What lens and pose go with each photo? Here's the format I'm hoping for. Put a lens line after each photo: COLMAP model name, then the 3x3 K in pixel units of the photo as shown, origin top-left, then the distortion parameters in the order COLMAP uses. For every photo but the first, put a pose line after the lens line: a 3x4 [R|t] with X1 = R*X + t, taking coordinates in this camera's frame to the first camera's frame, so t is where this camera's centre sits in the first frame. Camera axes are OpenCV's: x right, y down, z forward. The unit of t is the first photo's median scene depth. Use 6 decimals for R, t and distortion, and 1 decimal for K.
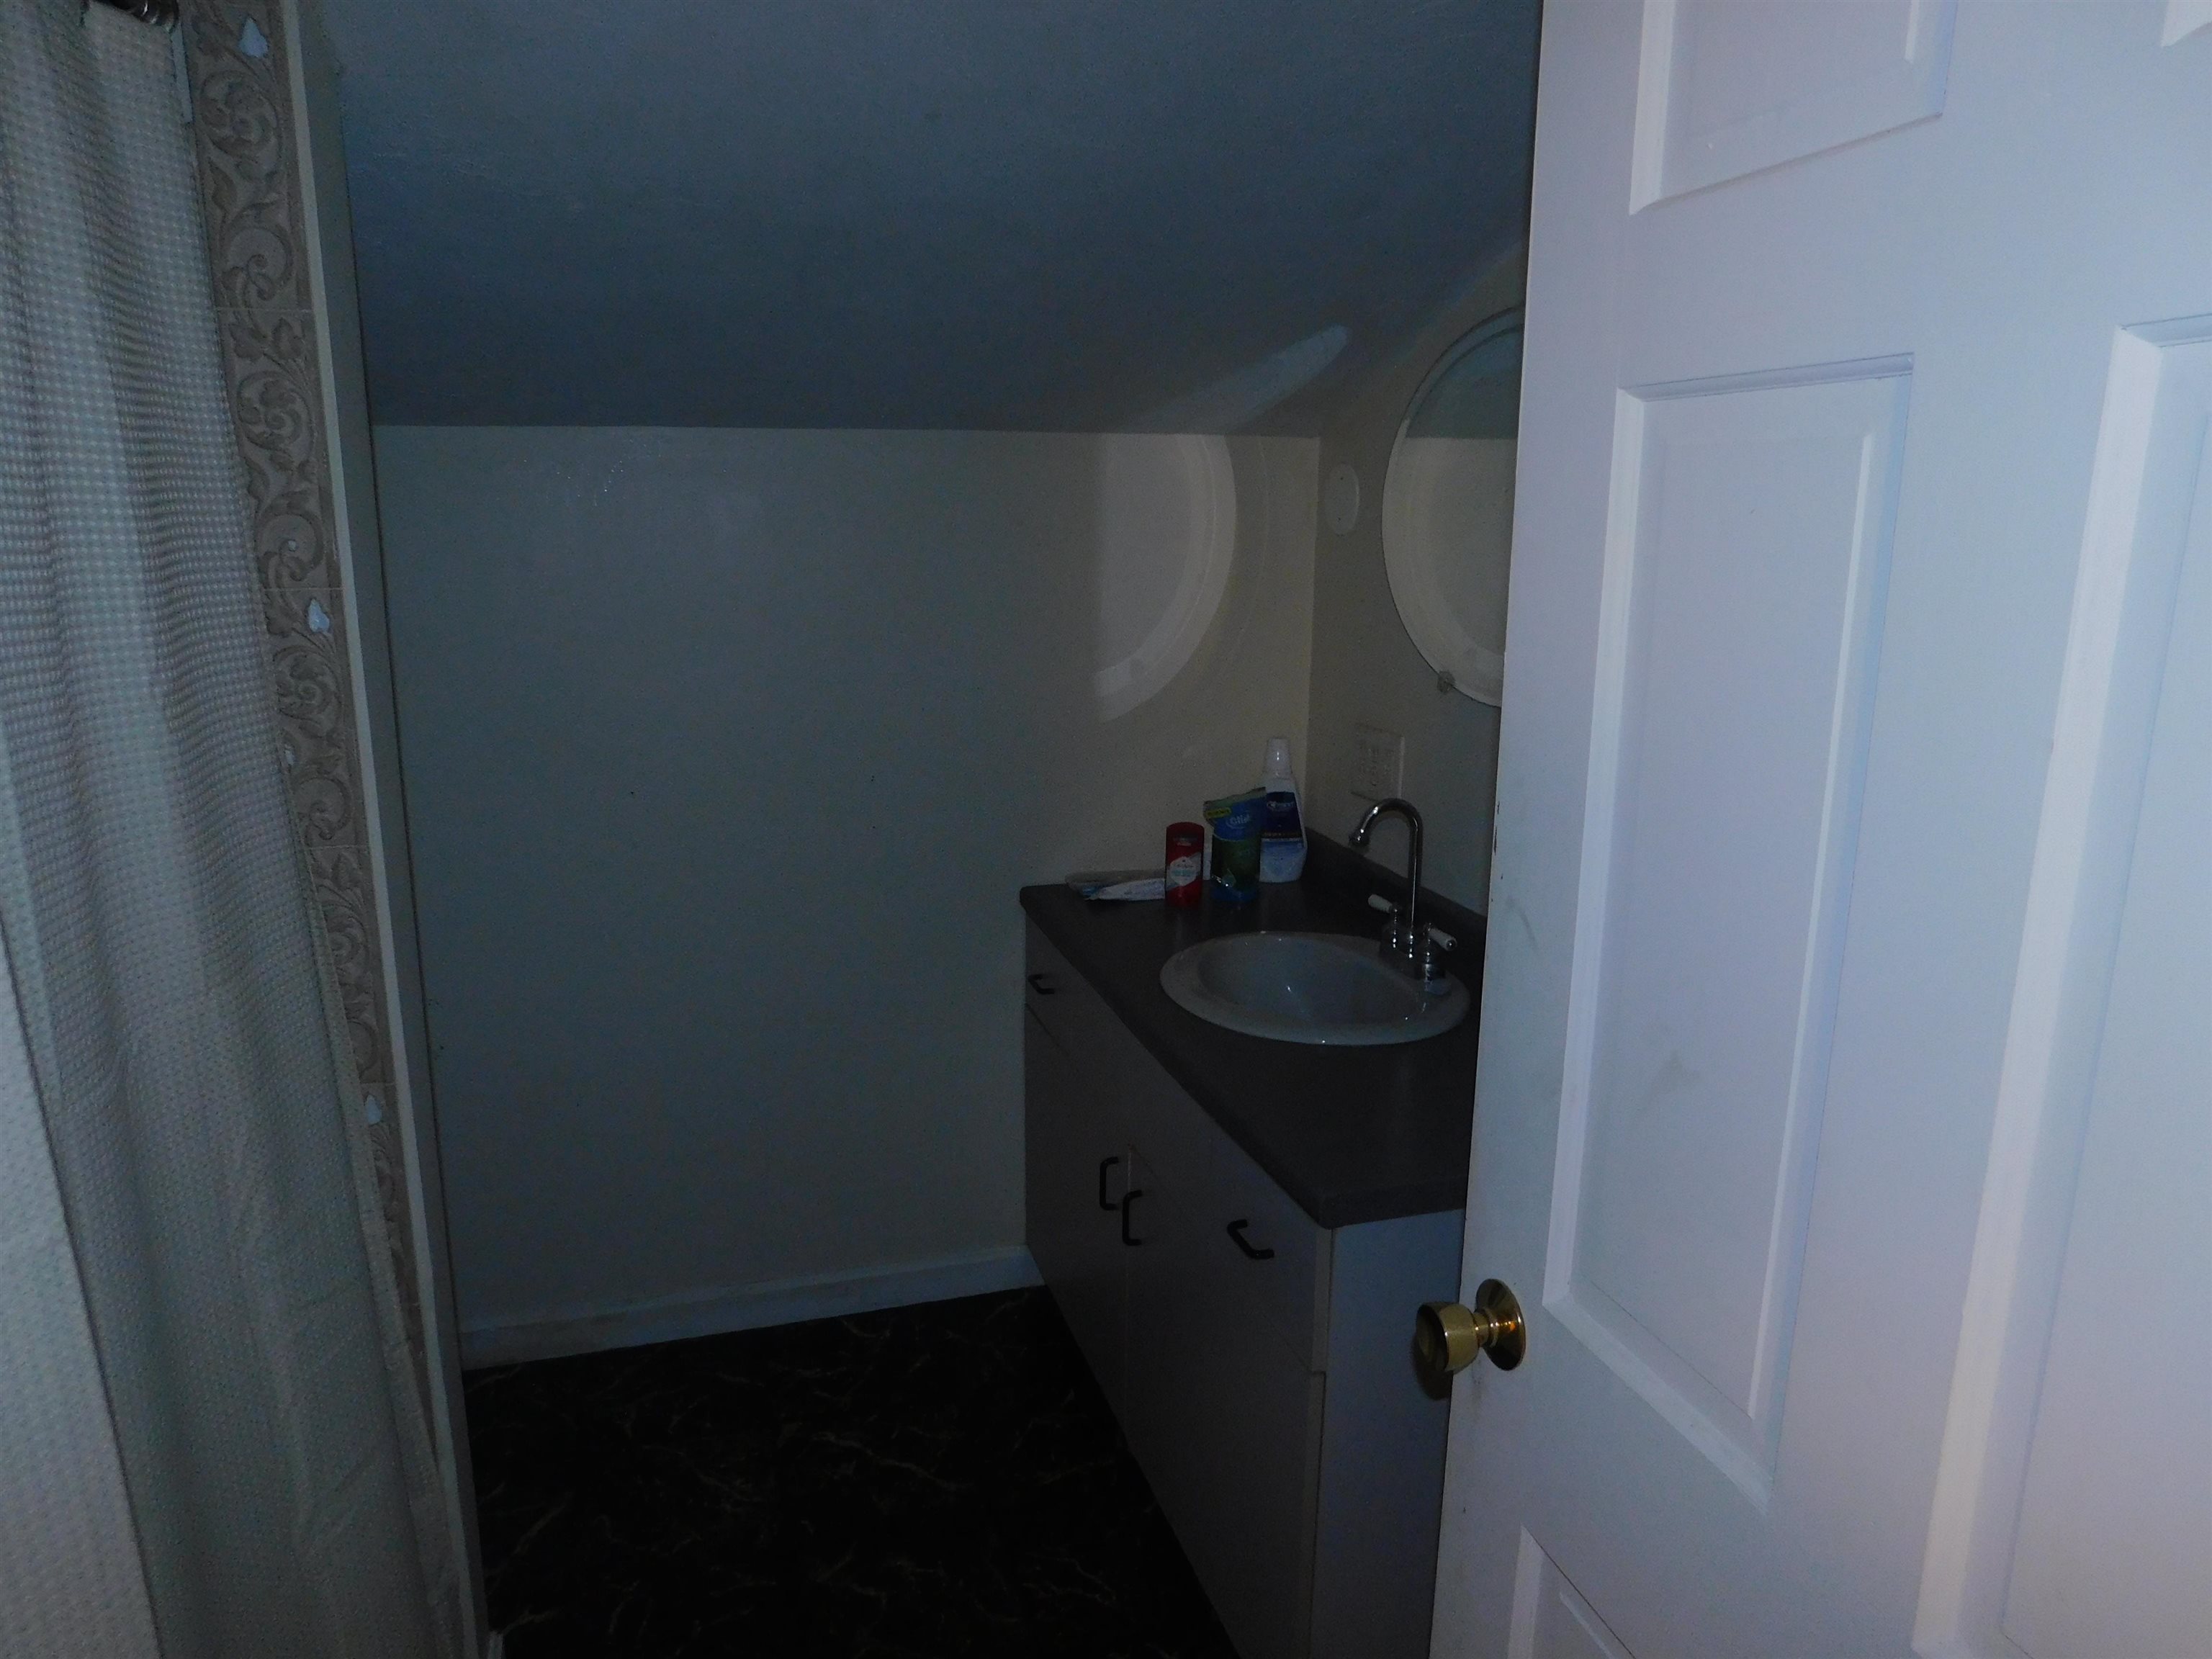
lens RADIAL K [[1454.0, 0, 1084.4], [0, 1454.0, 837.5], [0, 0, 1]] dist [-0.076942, 0.067613]
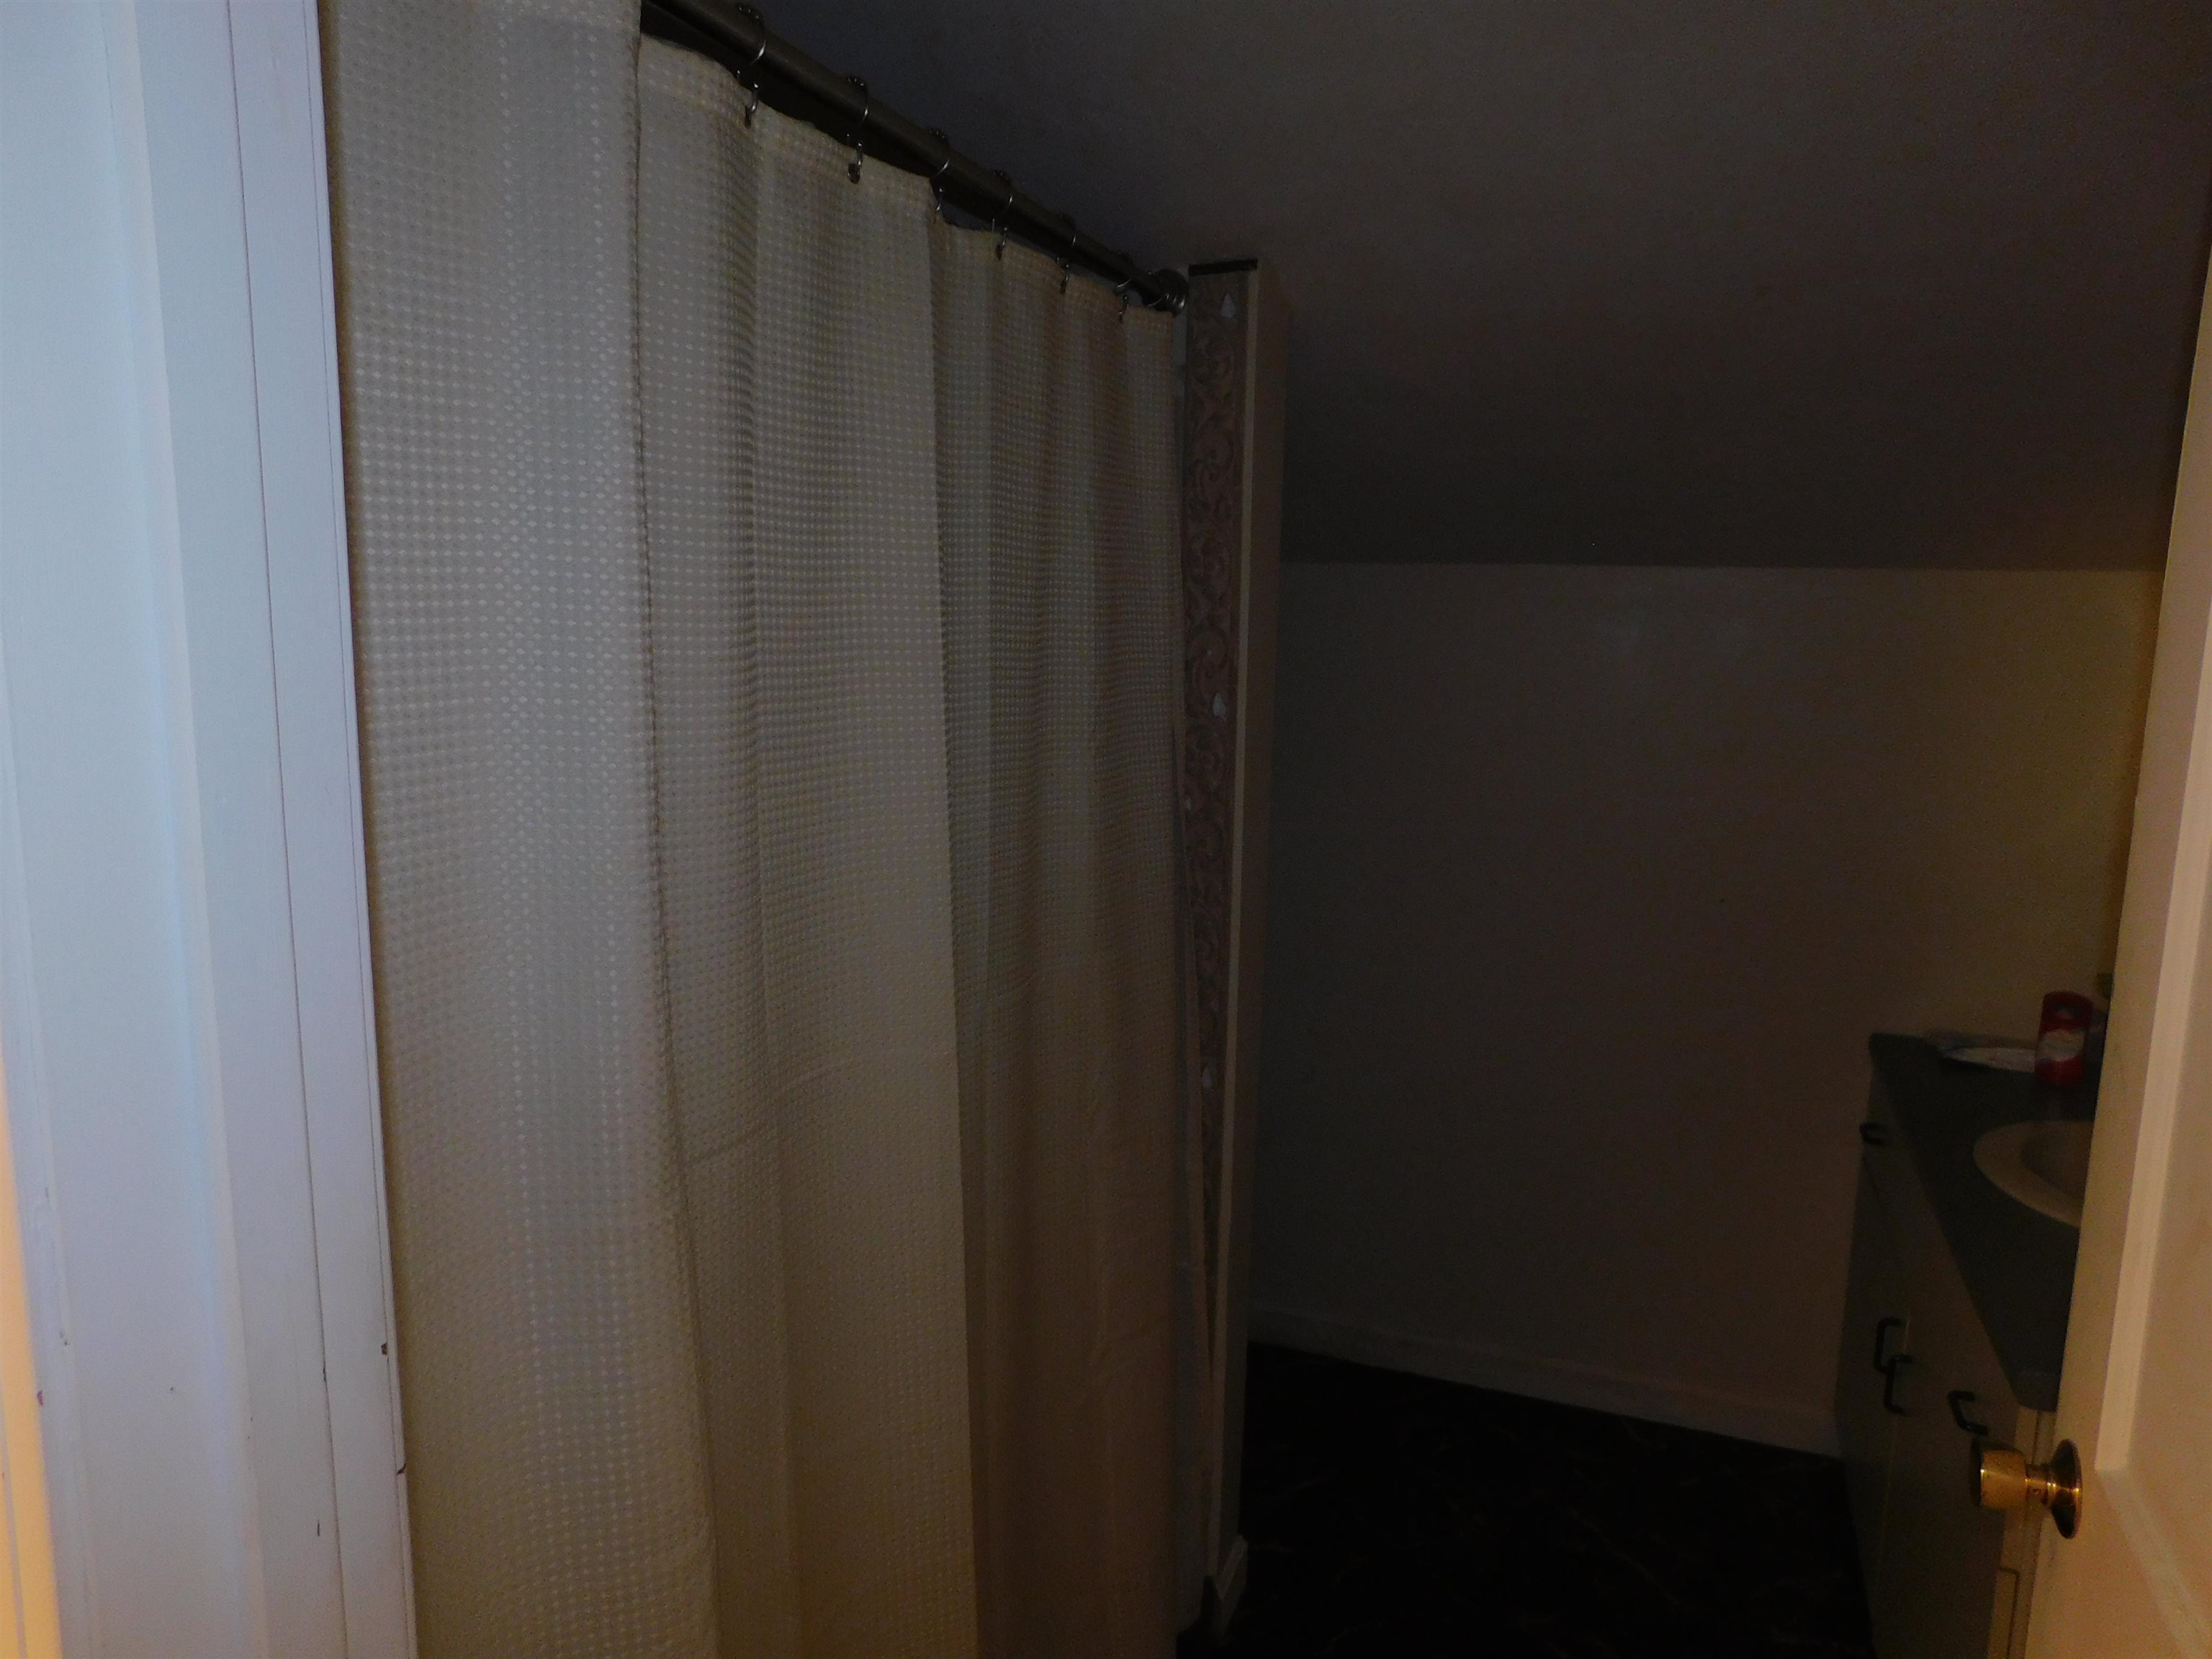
lens RADIAL K [[1452.2, 0, 1107.0], [0, 1452.2, 847.5], [0, 0, 1]] dist [-0.038317, -0.002587]
pose [[0.772323, 0.106738, -0.626198, 0.258625], [-0.159645, 0.986757, -0.028702, 0.036415], [0.614842, 0.122136, 0.779136, -0.130467]]
